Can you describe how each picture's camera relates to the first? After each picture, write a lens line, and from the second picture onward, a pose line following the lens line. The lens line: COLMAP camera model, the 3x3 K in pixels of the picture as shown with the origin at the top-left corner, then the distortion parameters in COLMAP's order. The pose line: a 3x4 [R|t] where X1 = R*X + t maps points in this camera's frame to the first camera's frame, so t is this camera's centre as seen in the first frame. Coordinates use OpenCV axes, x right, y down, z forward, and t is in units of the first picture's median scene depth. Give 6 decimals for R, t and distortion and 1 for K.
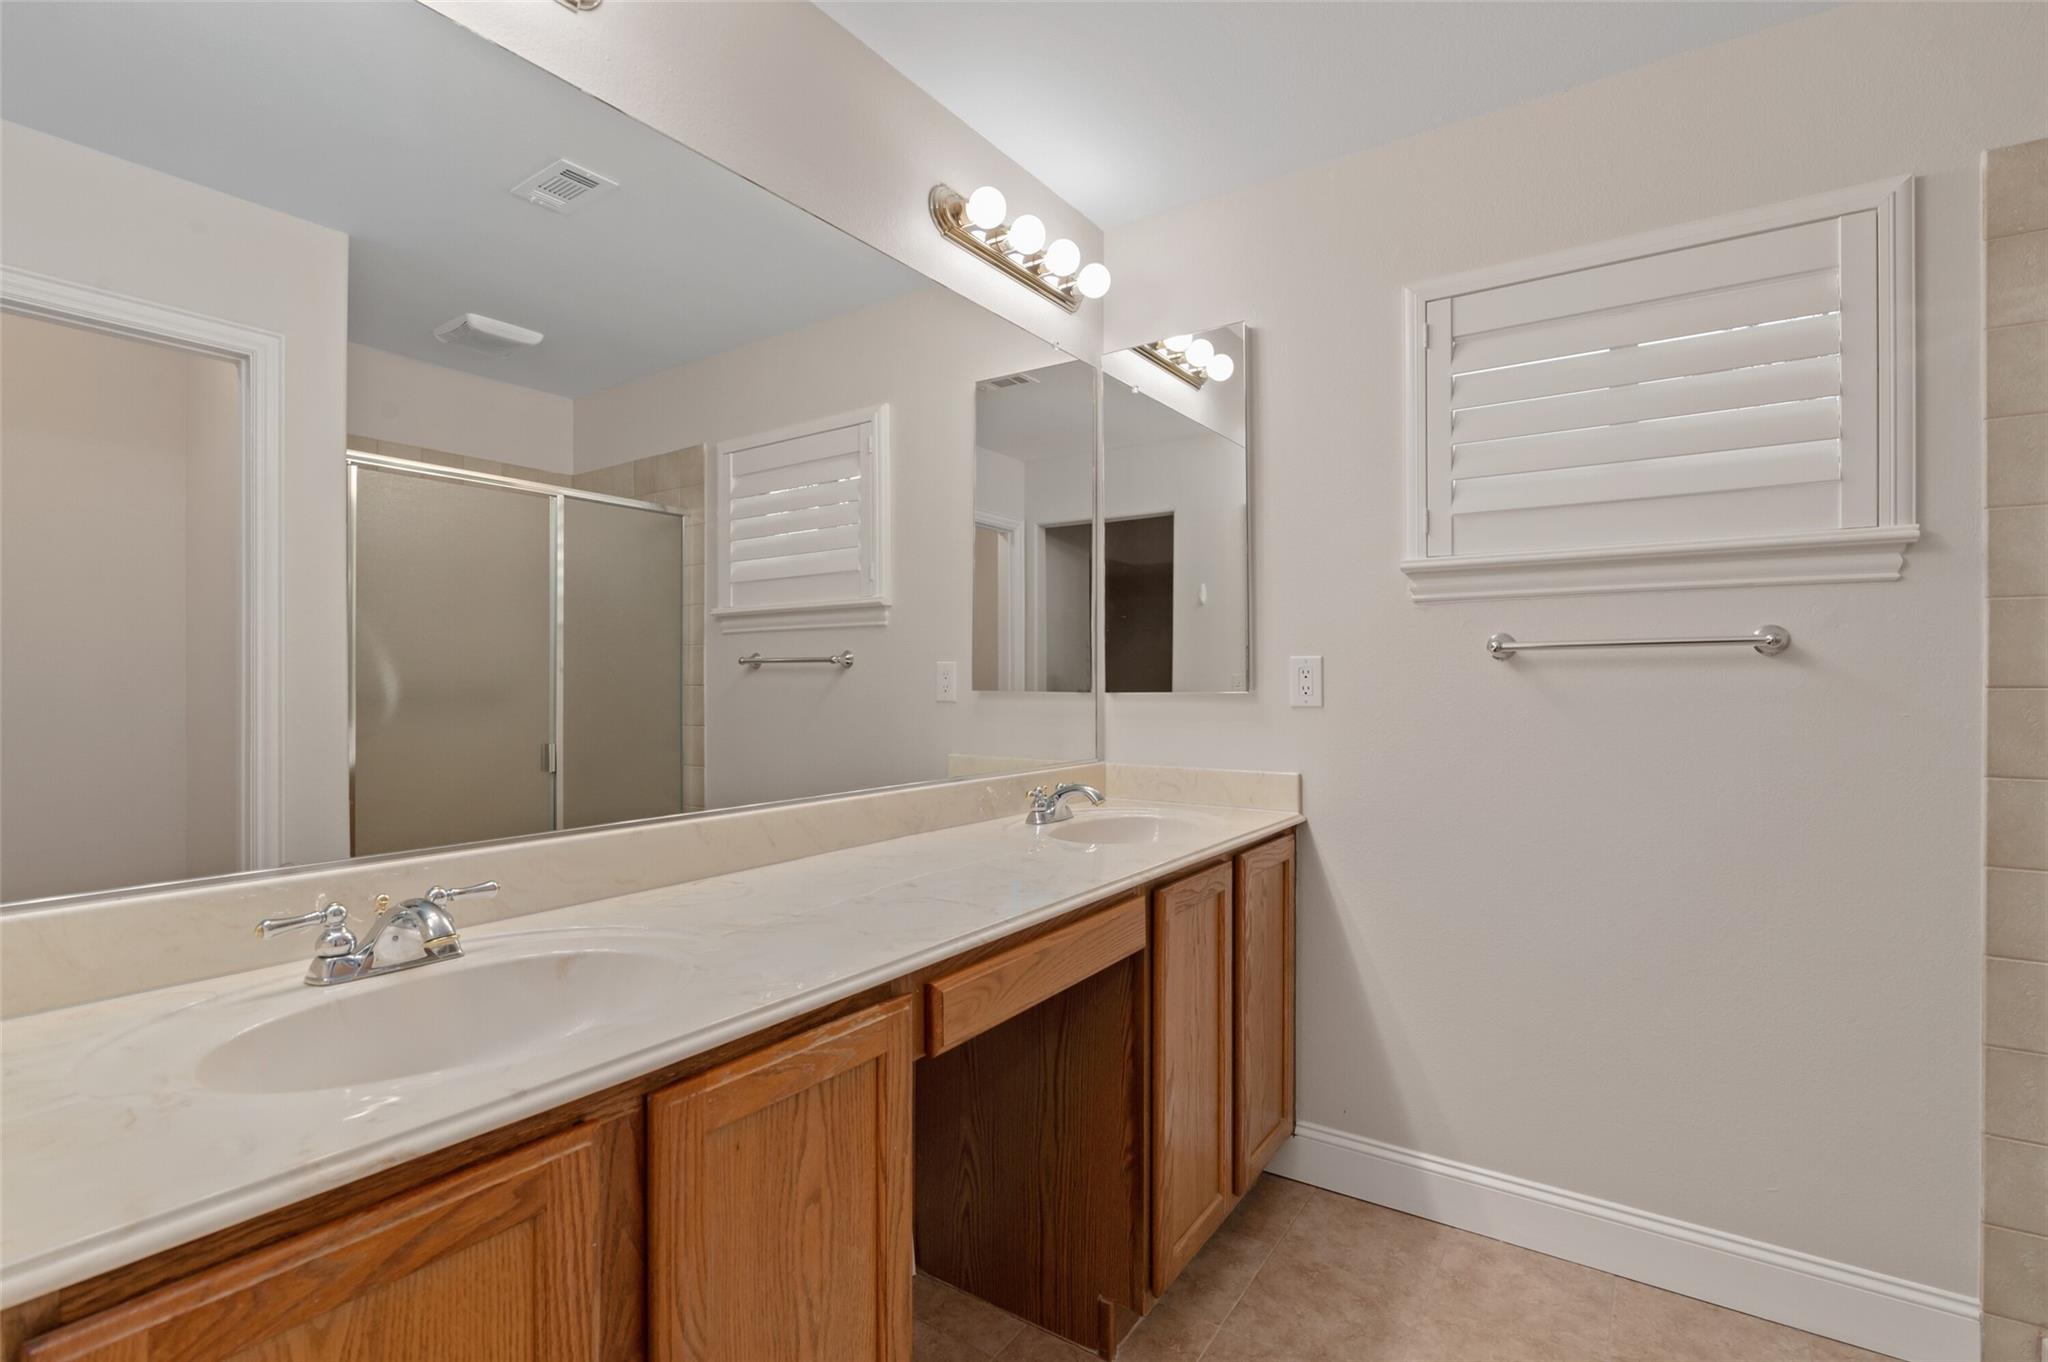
lens RADIAL K [[947.4, 0, 1030.5], [0, 947.4, 681.9], [0, 0, 1]] dist [-0.004639, 0.000399]
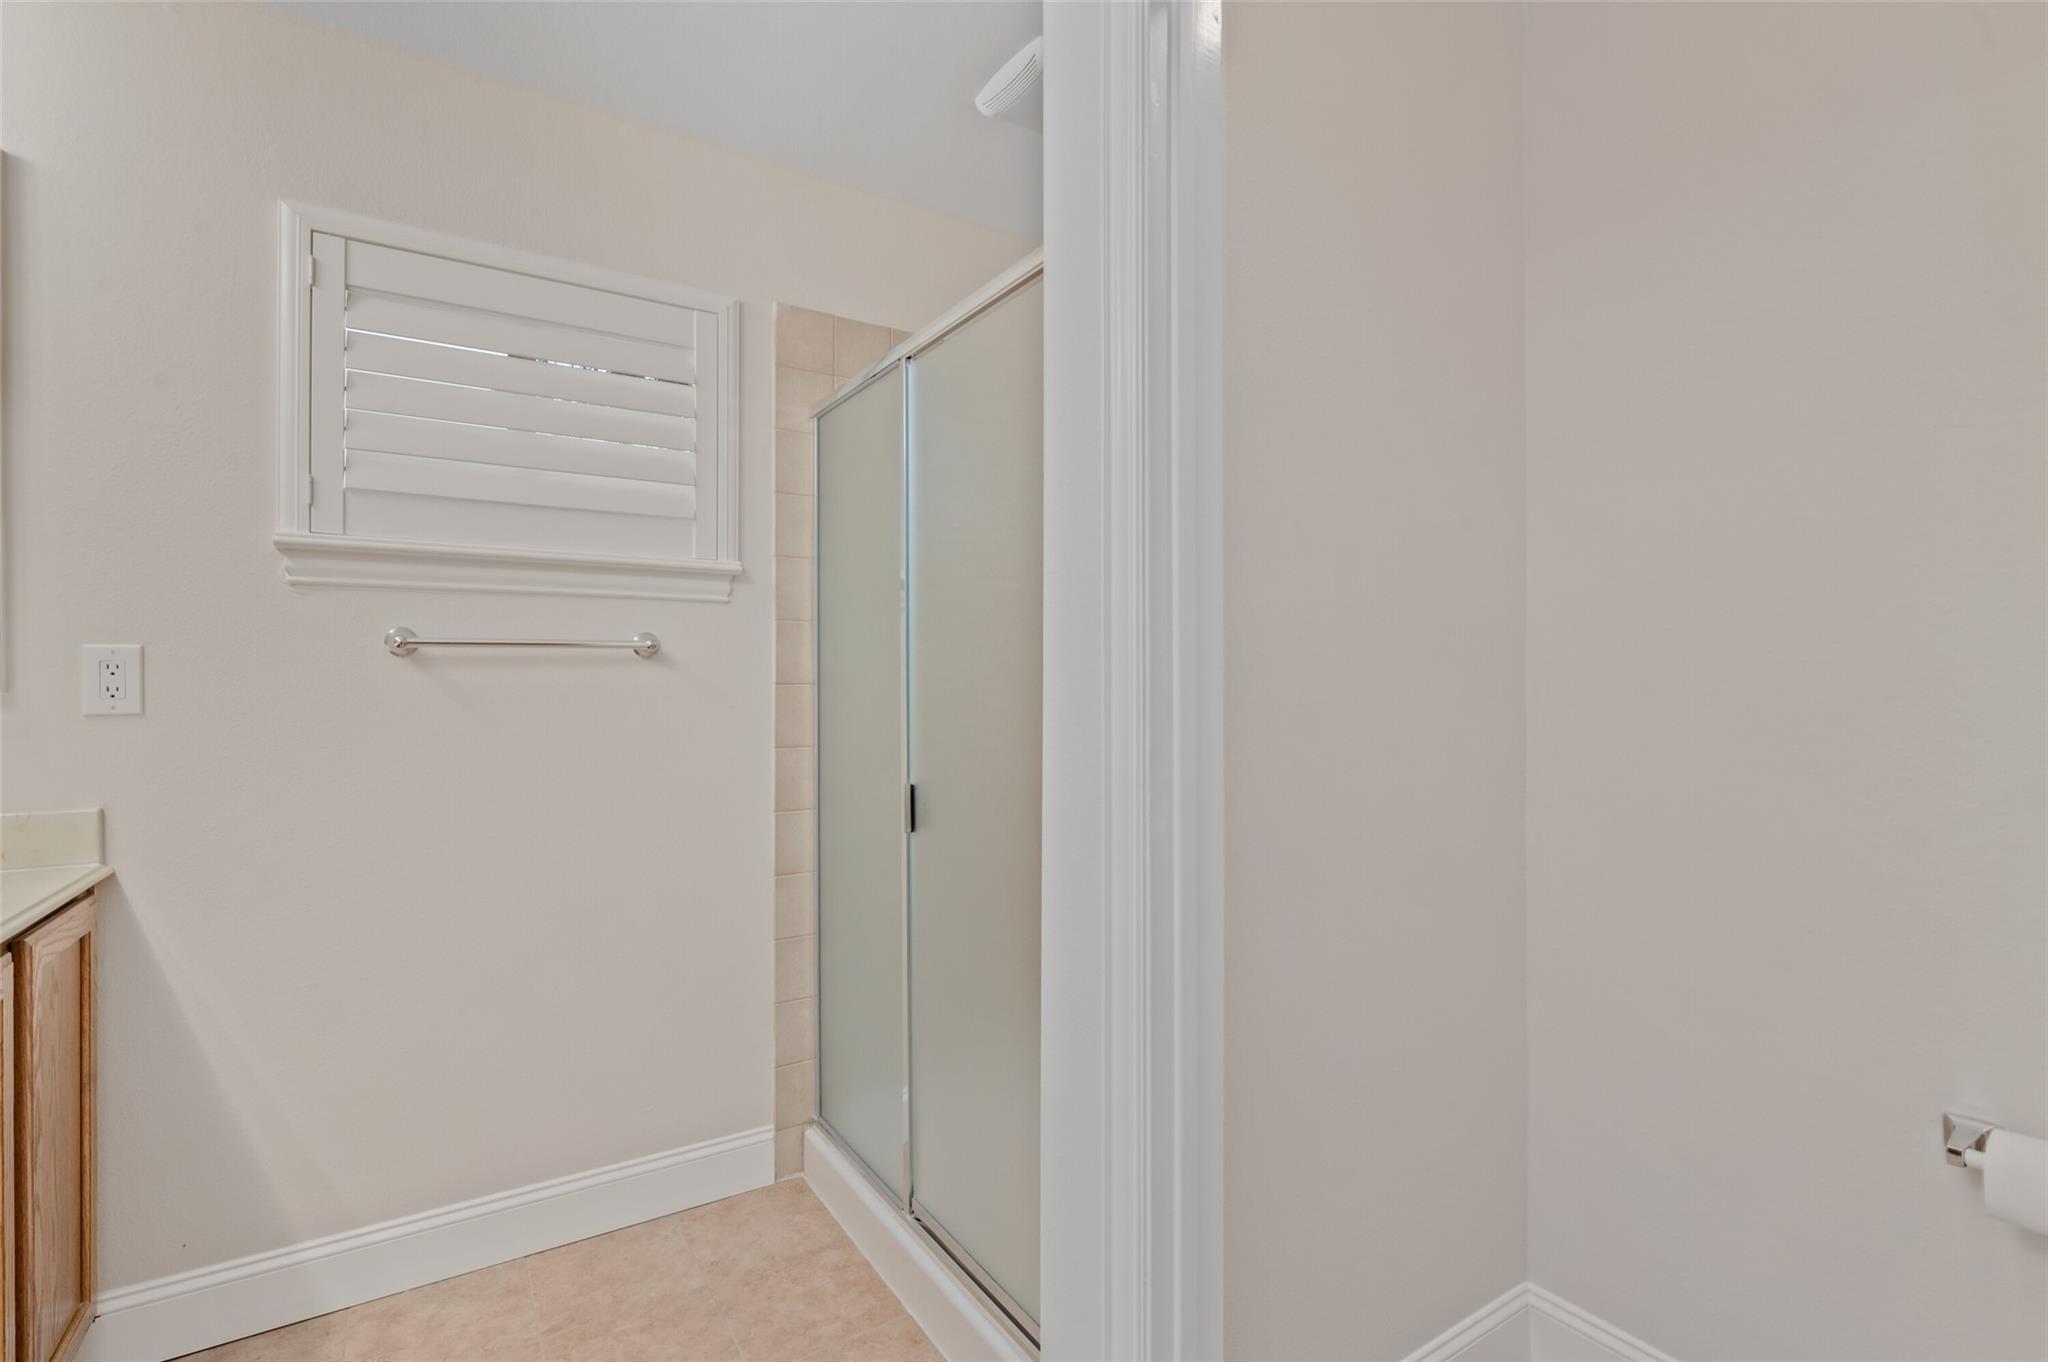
lens RADIAL K [[947.4, 0, 1025.0], [0, 947.4, 675.7], [0, 0, 1]] dist [-0.004639, 0.000399]
pose [[0.394033, 0.004098, 0.919087, -0.111739], [-0.000308, 0.999991, -0.004327, -0.000752], [-0.919096, 0.001422, 0.394031, 0.089975]]
